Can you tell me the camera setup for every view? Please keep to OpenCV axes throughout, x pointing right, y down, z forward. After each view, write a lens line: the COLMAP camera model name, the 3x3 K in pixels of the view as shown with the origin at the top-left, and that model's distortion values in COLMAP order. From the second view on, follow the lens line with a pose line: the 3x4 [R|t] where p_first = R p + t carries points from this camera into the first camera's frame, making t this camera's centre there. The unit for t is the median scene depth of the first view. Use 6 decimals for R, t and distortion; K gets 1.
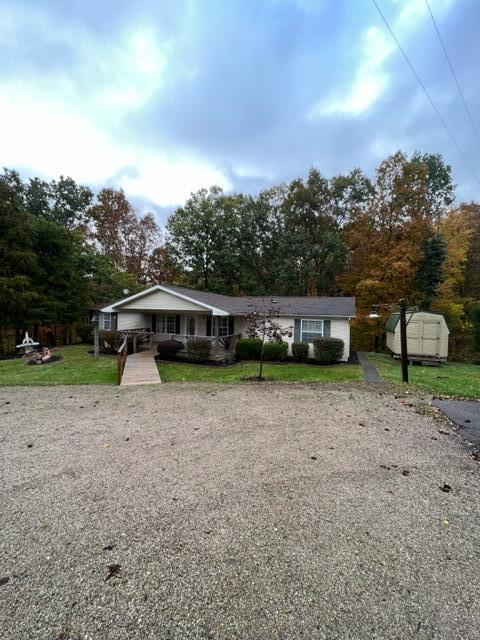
lens RADIAL K [[258.0, 0, 243.2], [0, 258.0, 319.5], [0, 0, 1]] dist [0.000223, -0.000320]
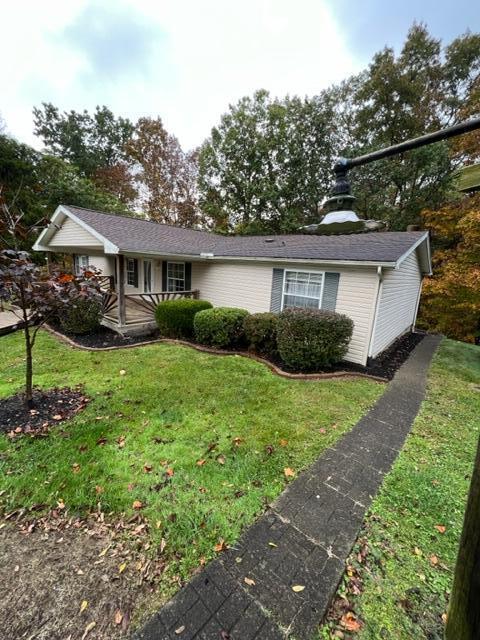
lens RADIAL K [[258.0, 0, 243.2], [0, 258.0, 319.5], [0, 0, 1]] dist [0.000223, -0.000320]
pose [[0.949485, 0.097103, -0.298411, 0.132709], [-0.048966, 0.985118, 0.164756, 0.007569], [0.309968, -0.141821, 0.940110, 0.211183]]
